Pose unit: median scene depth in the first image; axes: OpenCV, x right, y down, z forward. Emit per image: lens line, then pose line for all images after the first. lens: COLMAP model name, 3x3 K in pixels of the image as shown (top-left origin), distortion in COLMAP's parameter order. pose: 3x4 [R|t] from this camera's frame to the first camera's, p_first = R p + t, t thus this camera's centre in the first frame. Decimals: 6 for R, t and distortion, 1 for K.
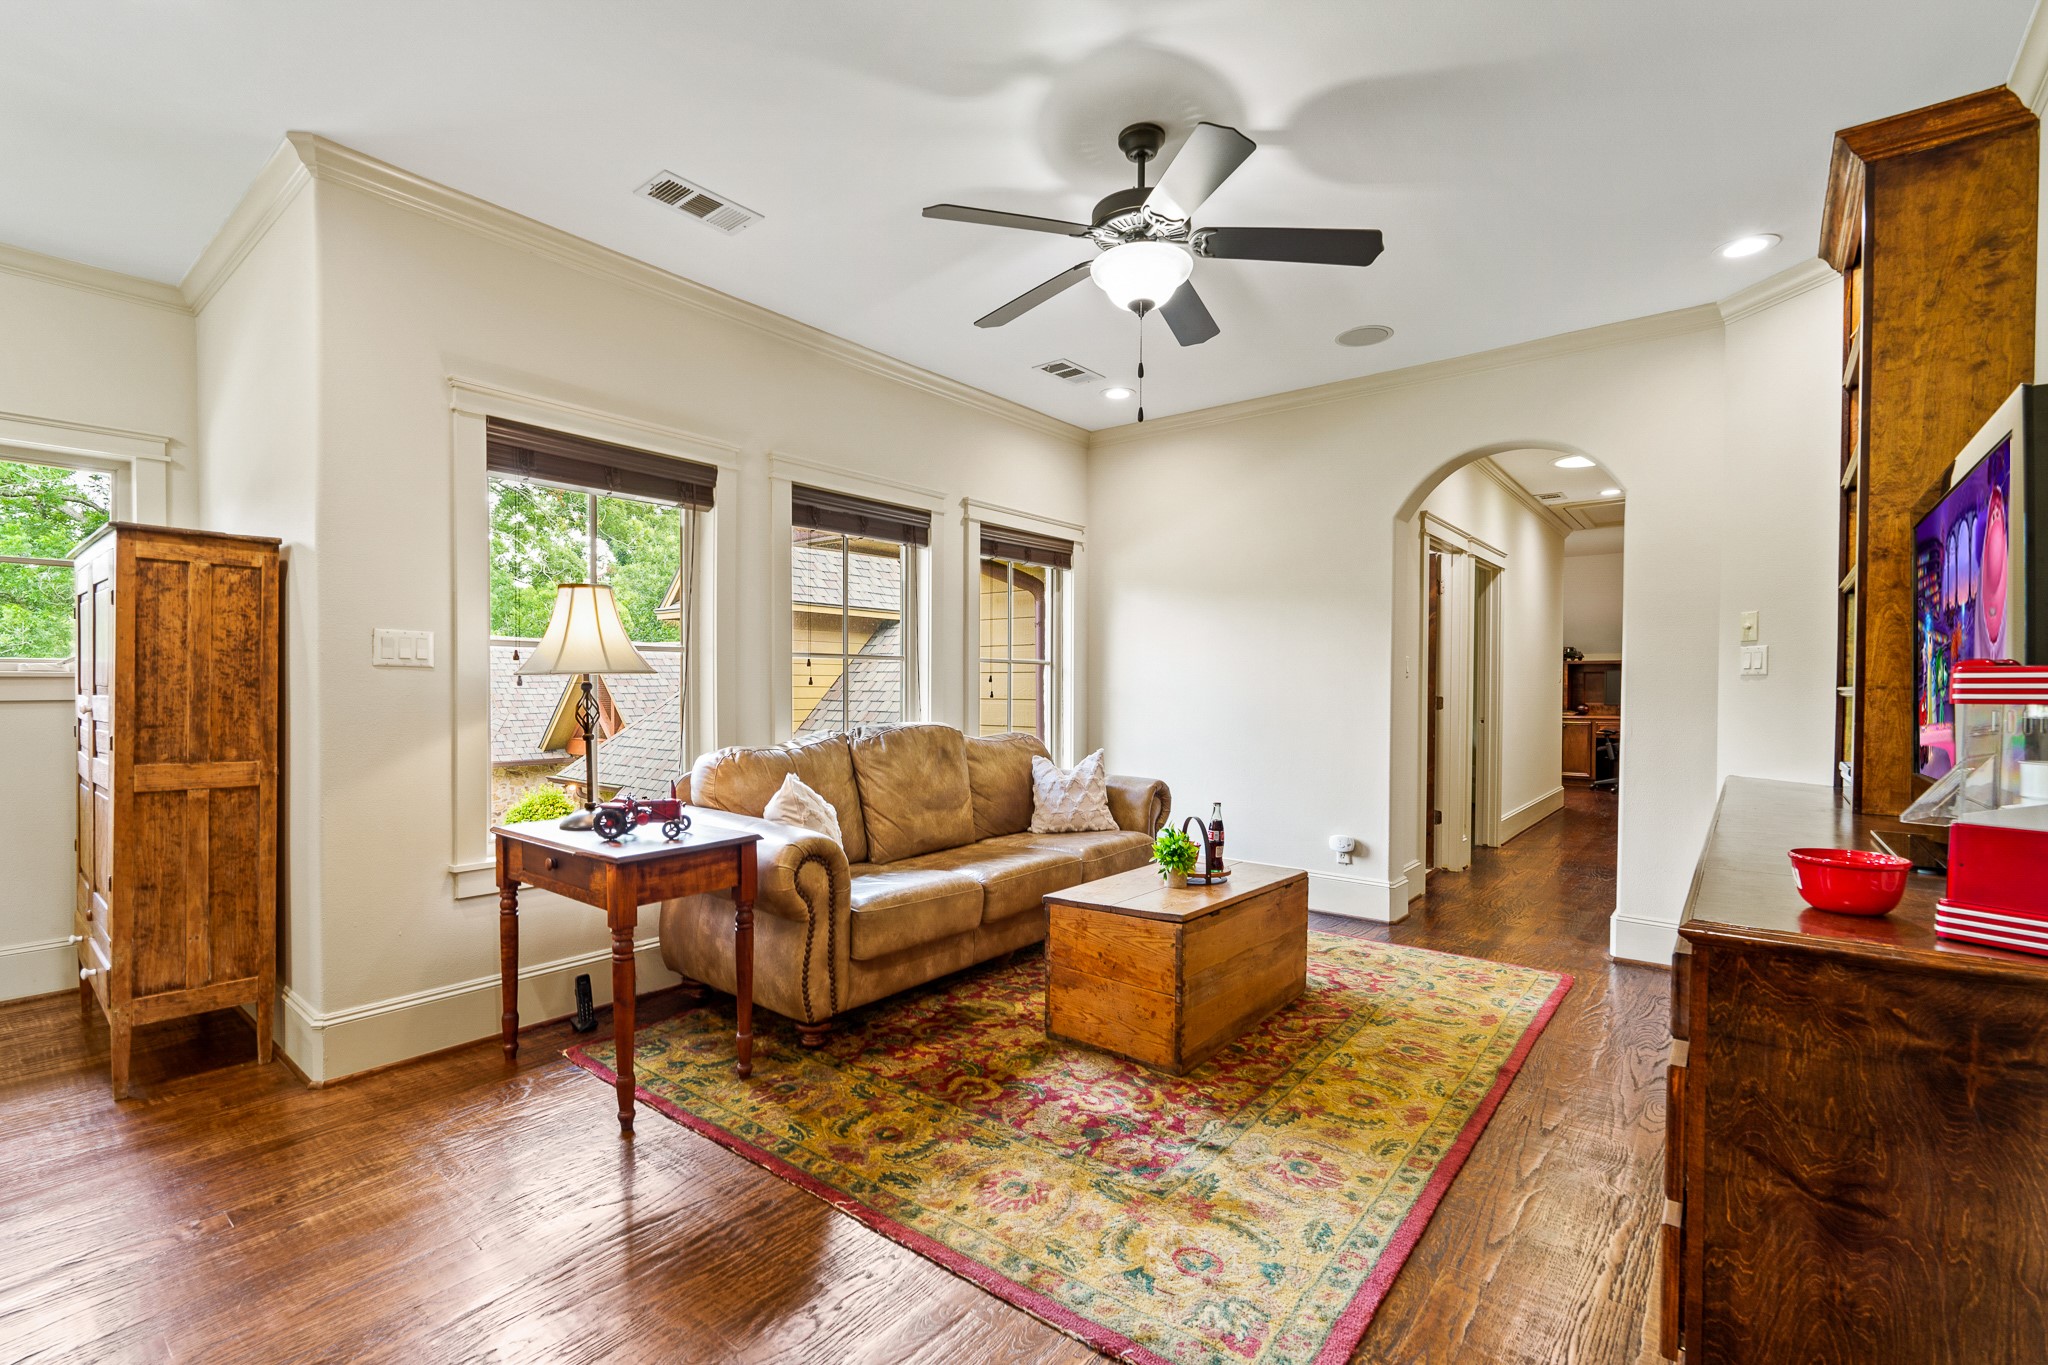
lens RADIAL K [[895.7, 0, 1027.0], [0, 895.7, 694.5], [0, 0, 1]] dist [-0.003233, -0.000610]
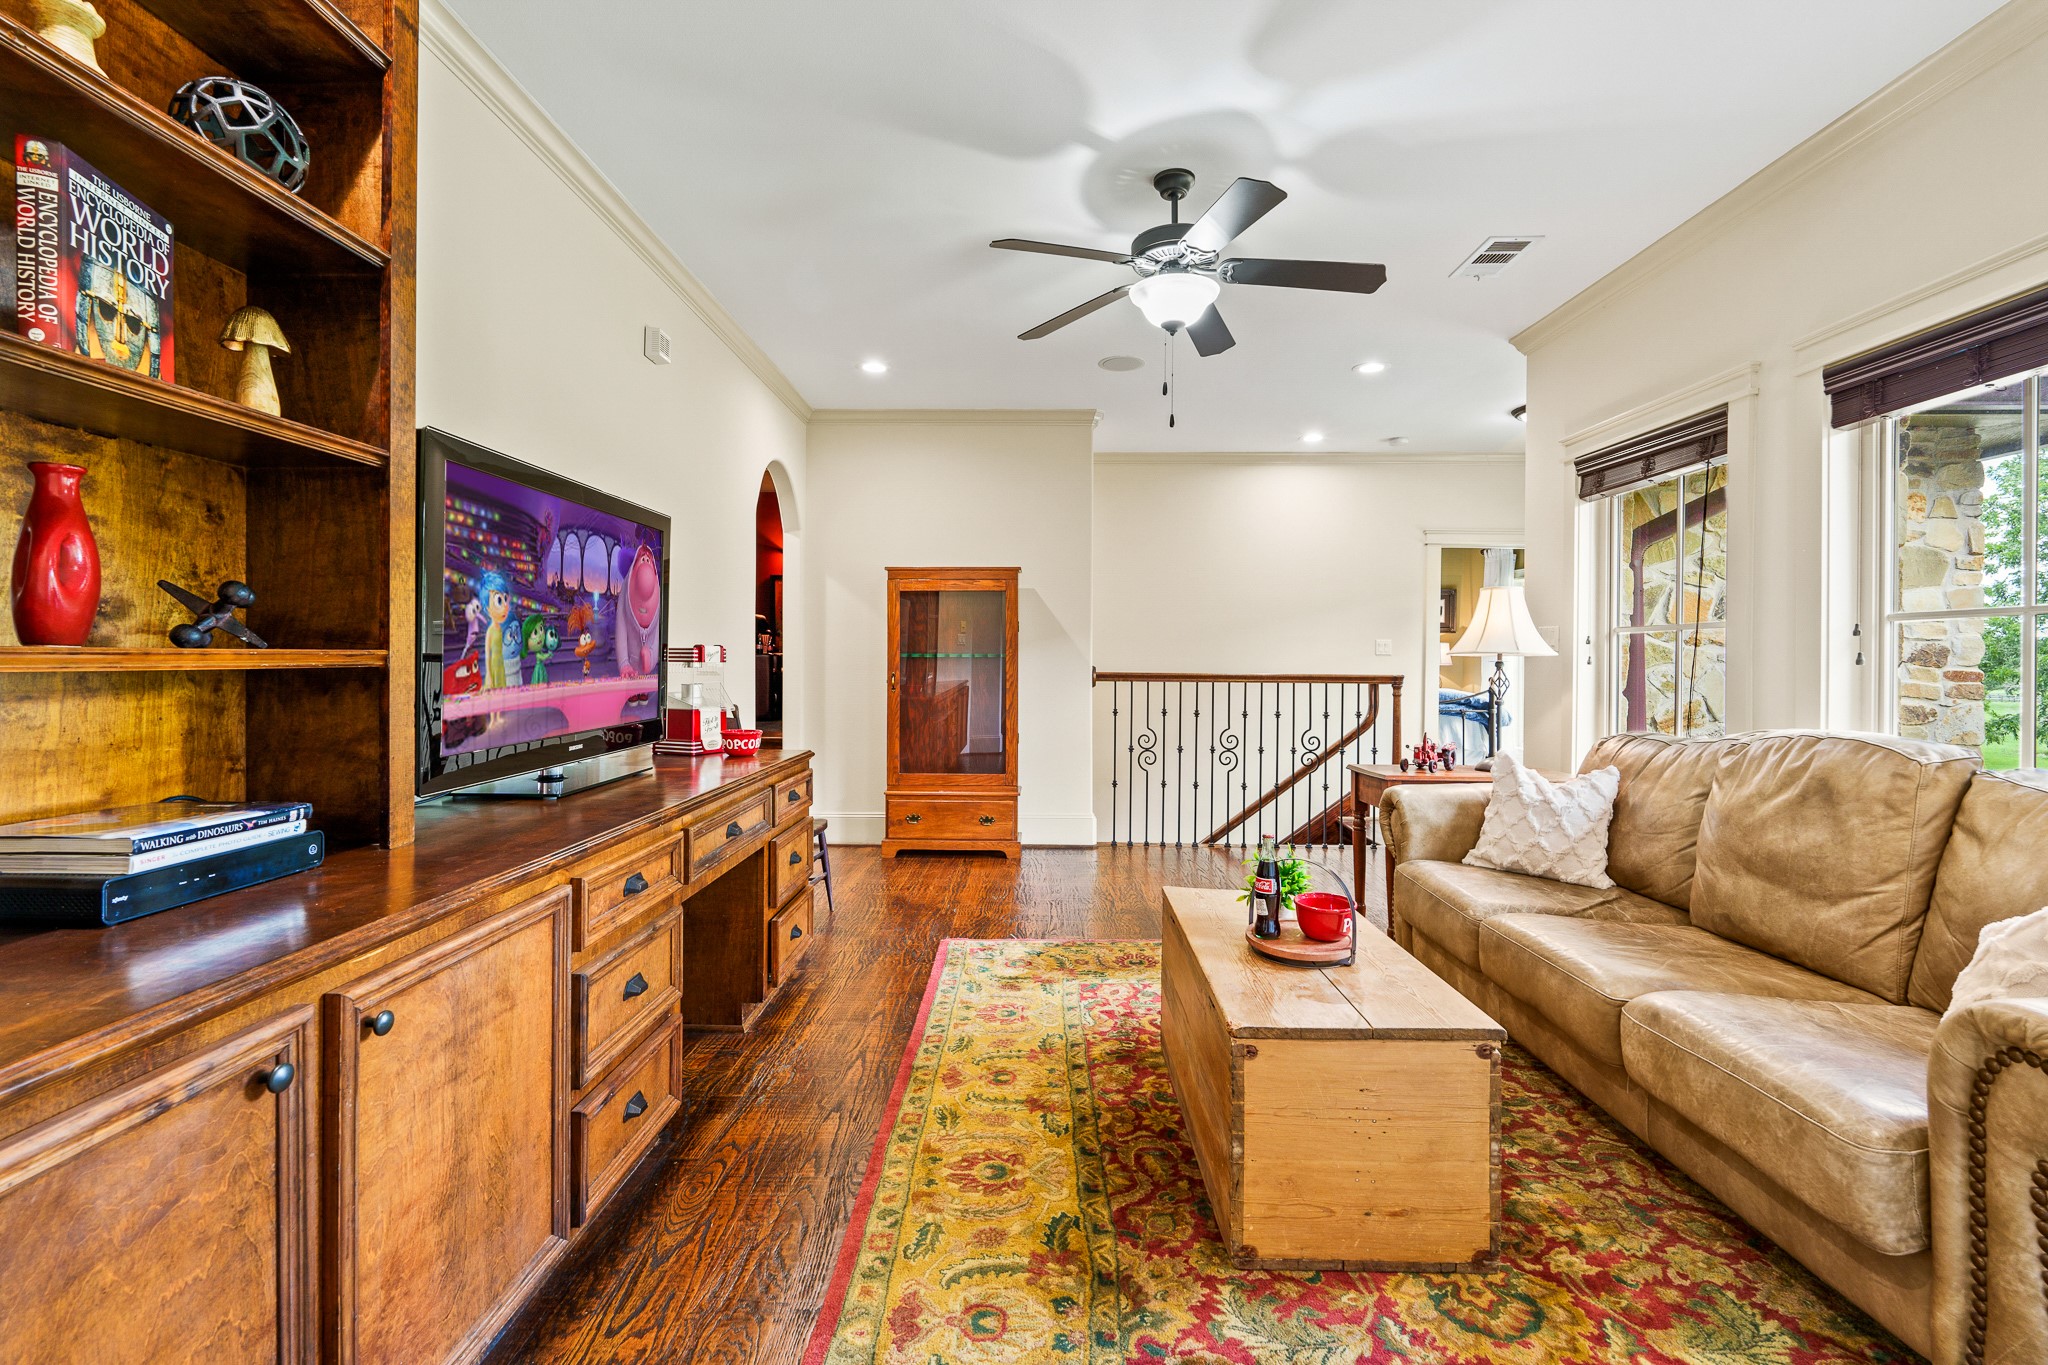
lens RADIAL K [[895.7, 0, 1024.1], [0, 895.7, 670.1], [0, 0, 1]] dist [-0.003233, -0.000610]
pose [[-0.790024, -0.003602, -0.613066, 0.980040], [-0.014662, 0.999808, 0.013020, -0.010766], [0.612901, 0.019275, -0.789925, 1.814290]]
